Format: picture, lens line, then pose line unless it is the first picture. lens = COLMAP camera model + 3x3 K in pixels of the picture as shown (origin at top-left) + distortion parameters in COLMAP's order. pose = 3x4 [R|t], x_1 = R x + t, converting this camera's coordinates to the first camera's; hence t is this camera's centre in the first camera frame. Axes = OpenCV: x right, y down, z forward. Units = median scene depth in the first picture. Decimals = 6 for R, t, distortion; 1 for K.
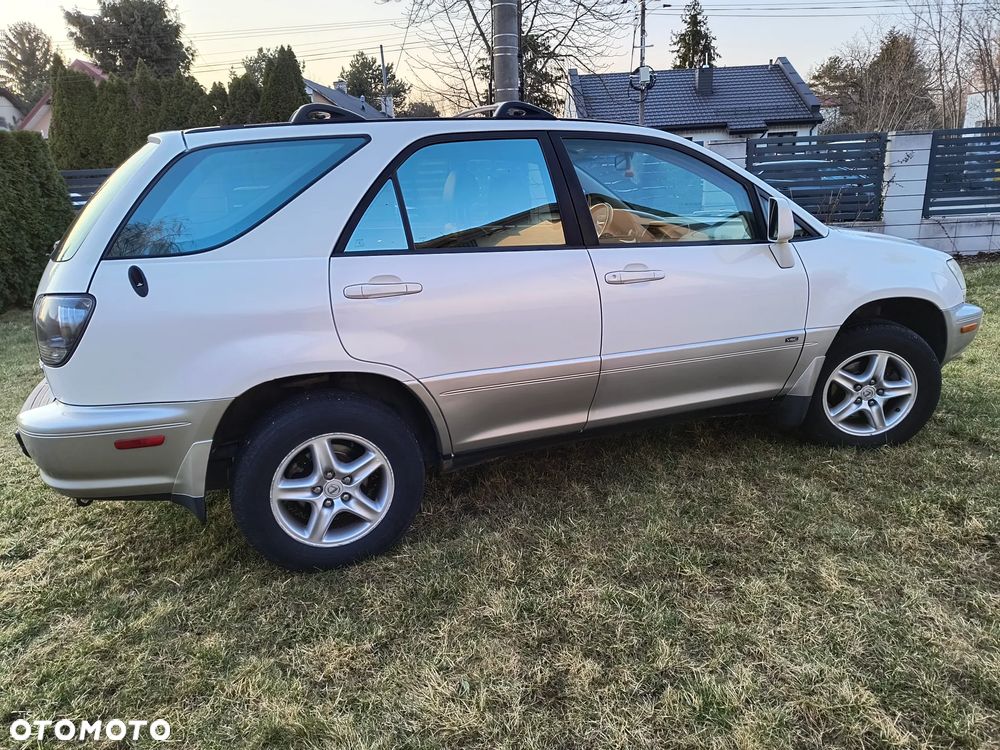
lens RADIAL K [[681.8, 0, 503.0], [0, 681.8, 365.9], [0, 0, 1]] dist [0.022068, -0.003343]
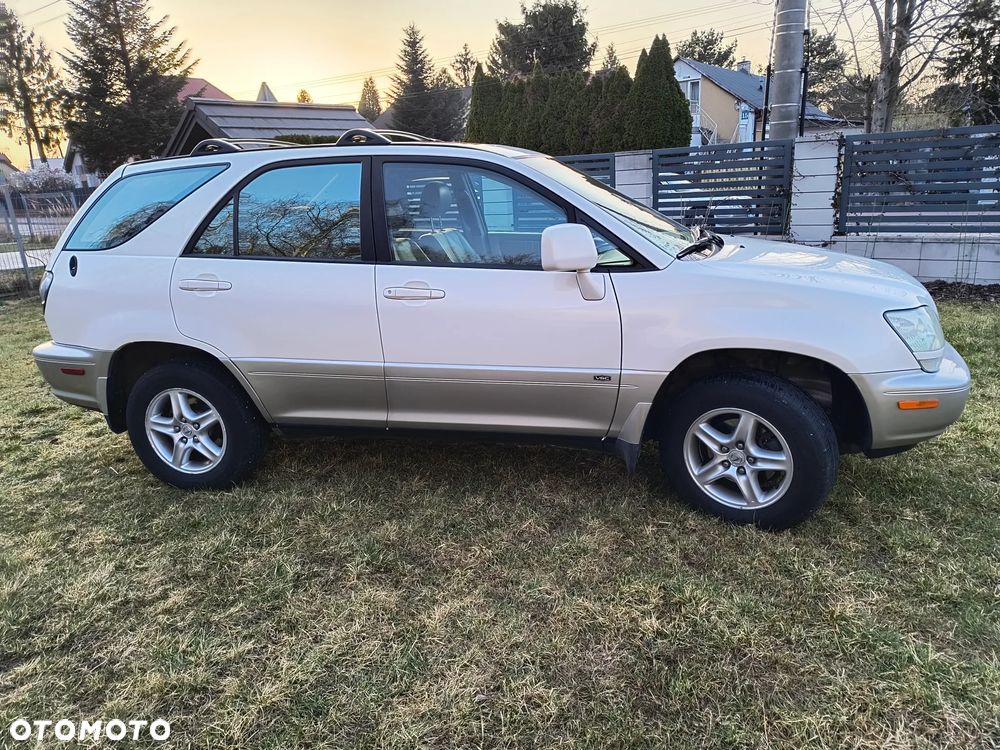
lens RADIAL K [[681.8, 0, 503.0], [0, 681.8, 365.9], [0, 0, 1]] dist [0.022068, -0.003343]
pose [[0.843902, 0.150624, -0.514920, 0.811014], [-0.138695, 0.988404, 0.061820, -0.096539], [0.518260, 0.019247, 0.855006, 0.153314]]
